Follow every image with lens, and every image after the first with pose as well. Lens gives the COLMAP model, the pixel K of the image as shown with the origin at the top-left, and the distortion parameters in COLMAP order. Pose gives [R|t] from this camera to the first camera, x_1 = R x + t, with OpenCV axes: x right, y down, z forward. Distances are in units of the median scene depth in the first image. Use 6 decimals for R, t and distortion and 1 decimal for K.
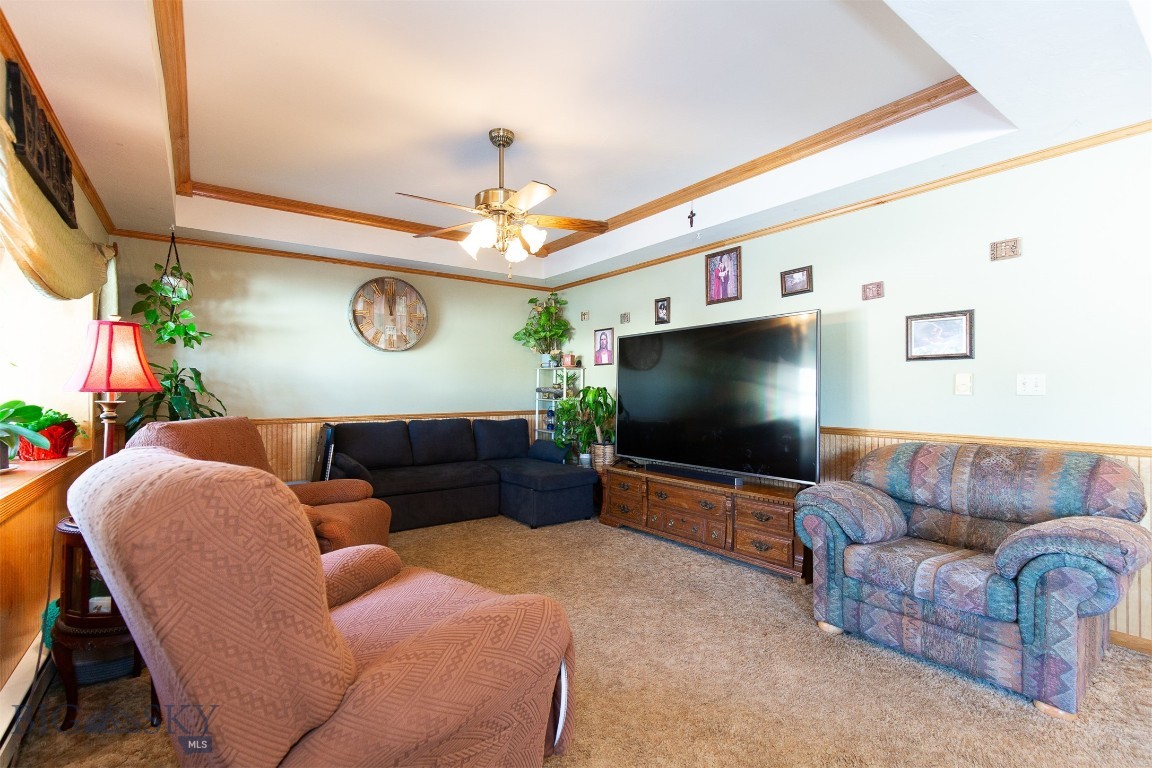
lens RADIAL K [[522.7, 0, 594.0], [0, 522.7, 382.4], [0, 0, 1]] dist [0.008799, -0.002013]
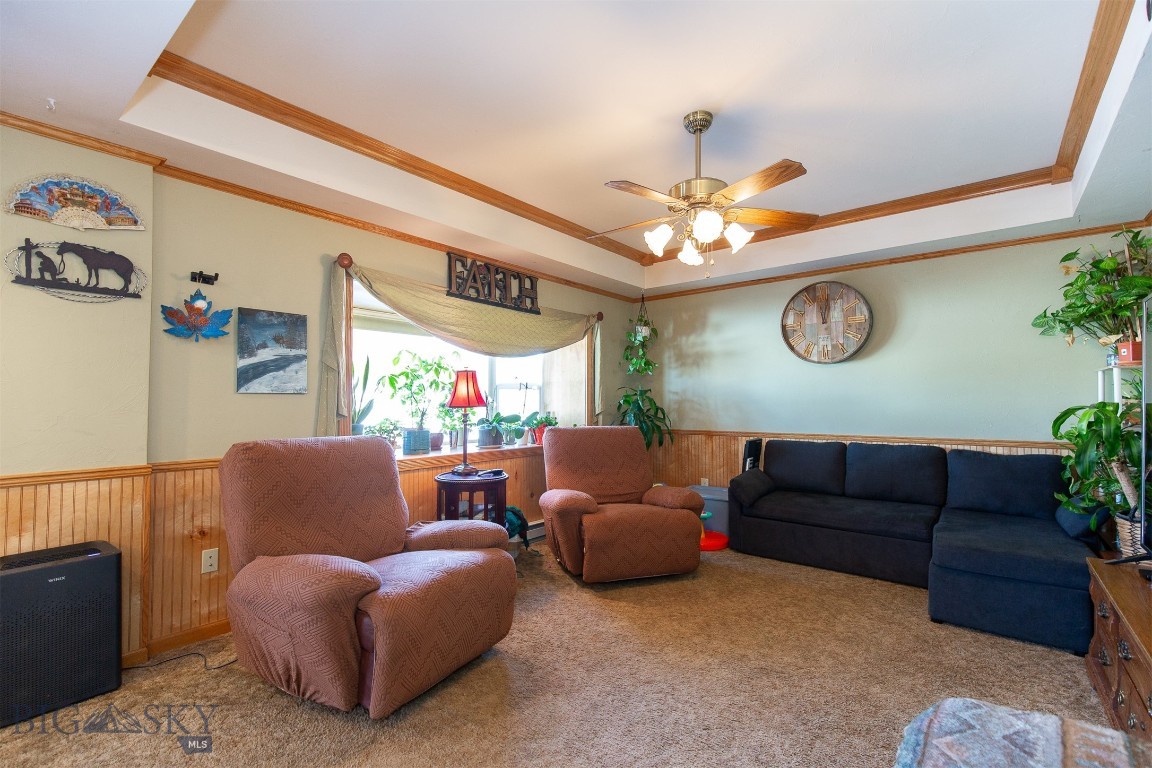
lens RADIAL K [[522.7, 0, 565.8], [0, 522.7, 382.1], [0, 0, 1]] dist [0.008799, -0.002013]
pose [[0.222071, -0.038992, -0.974251, 0.402109], [0.013237, 0.999229, -0.036974, -0.000101], [0.974941, -0.004685, 0.222416, 0.381115]]
